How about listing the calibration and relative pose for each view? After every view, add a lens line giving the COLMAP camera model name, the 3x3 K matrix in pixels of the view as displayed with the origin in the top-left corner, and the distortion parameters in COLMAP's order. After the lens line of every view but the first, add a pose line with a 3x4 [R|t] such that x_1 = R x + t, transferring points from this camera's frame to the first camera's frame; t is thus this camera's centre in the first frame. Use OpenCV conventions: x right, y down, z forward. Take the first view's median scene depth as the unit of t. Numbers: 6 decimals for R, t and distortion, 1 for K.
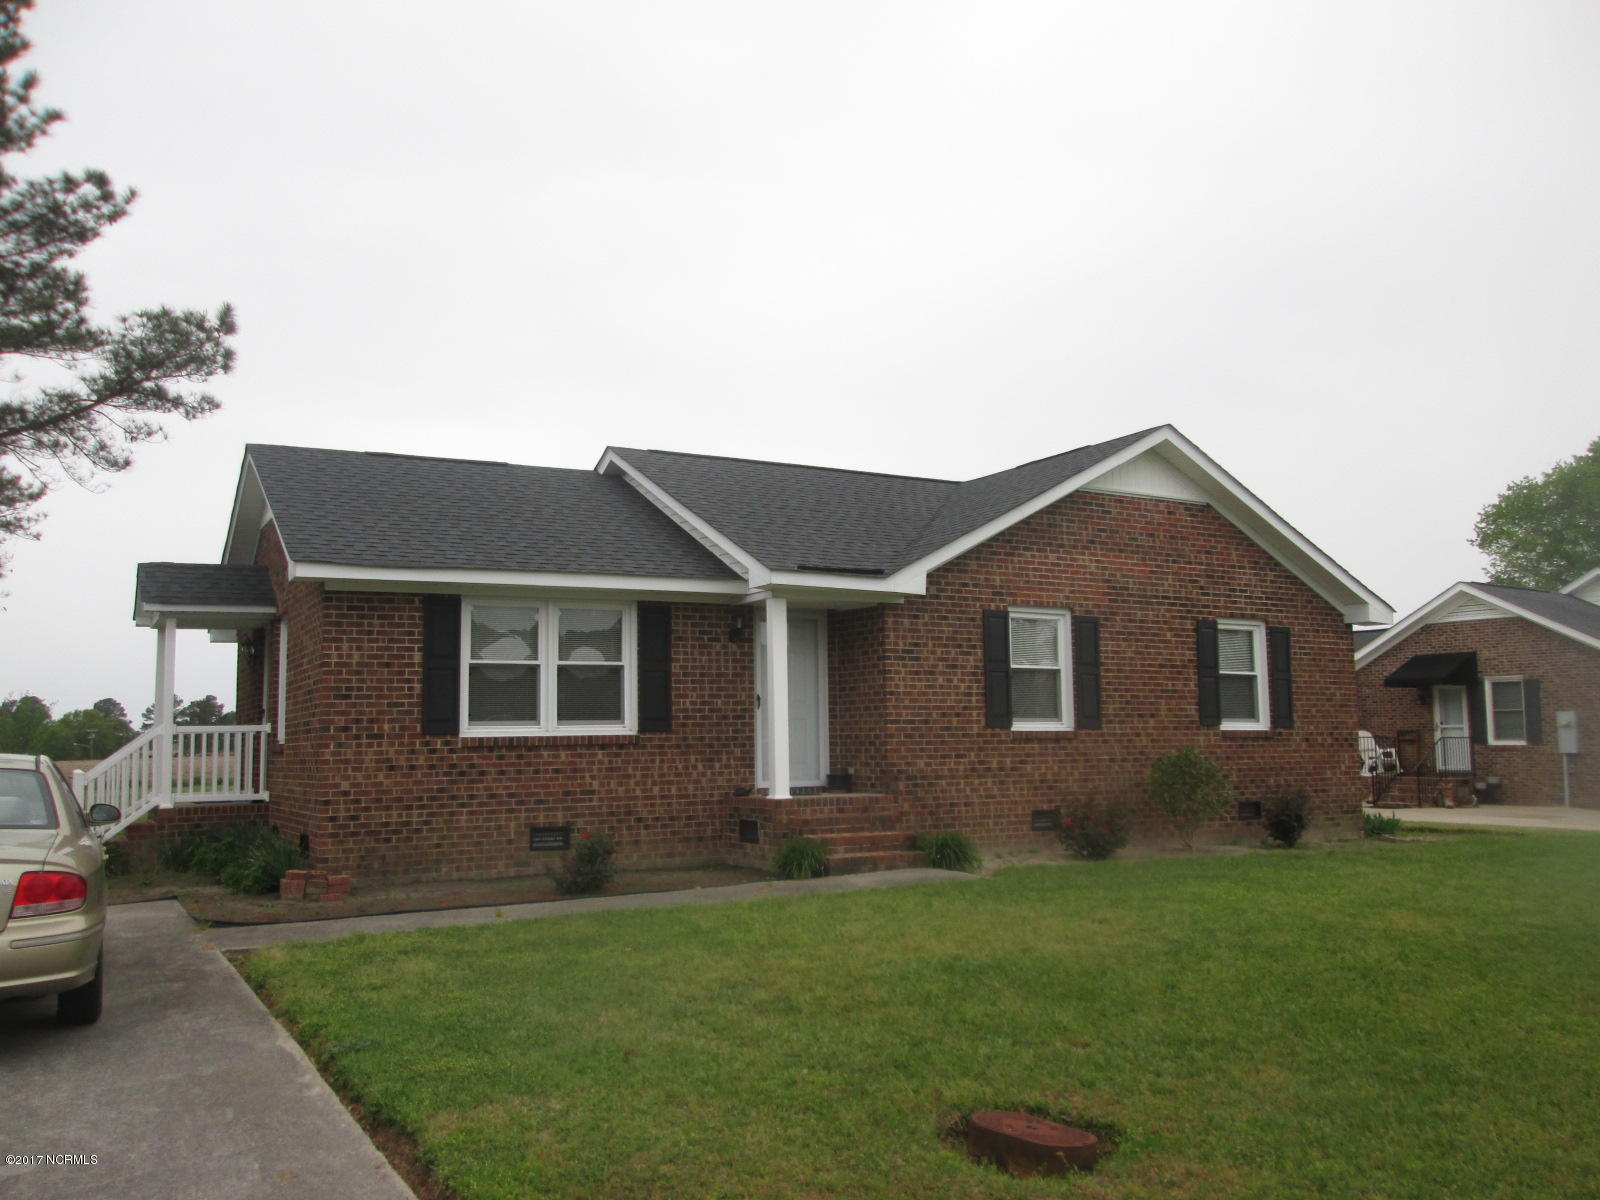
lens RADIAL K [[1291.0, 0, 800.0], [0, 1291.0, 600.0], [0, 0, 1]] dist [-0.044949, 0.006732]
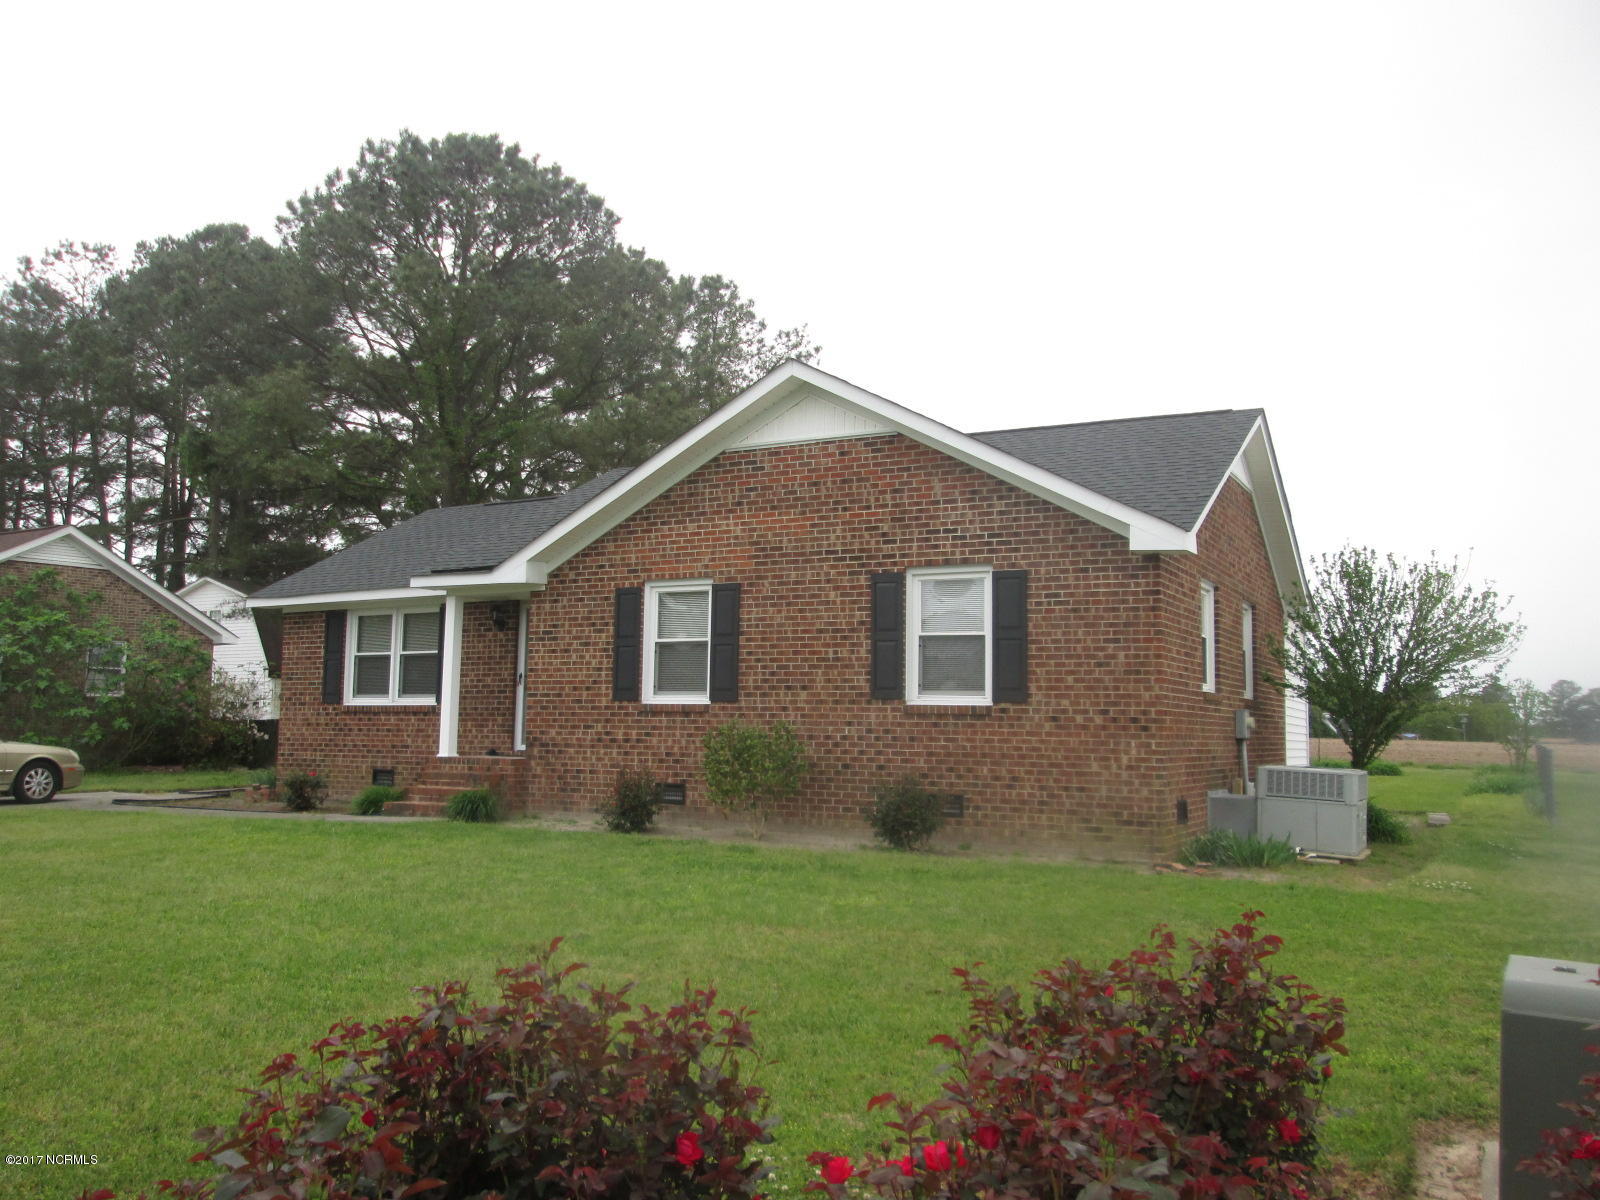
lens RADIAL K [[1308.6, 0, 821.6], [0, 1308.6, 573.0], [0, 0, 1]] dist [-0.070817, -0.006849]
pose [[0.540199, -0.082585, -0.837476, 1.128281], [0.078953, 0.995757, -0.047266, 0.059001], [0.837826, -0.040588, 0.544427, 0.564375]]
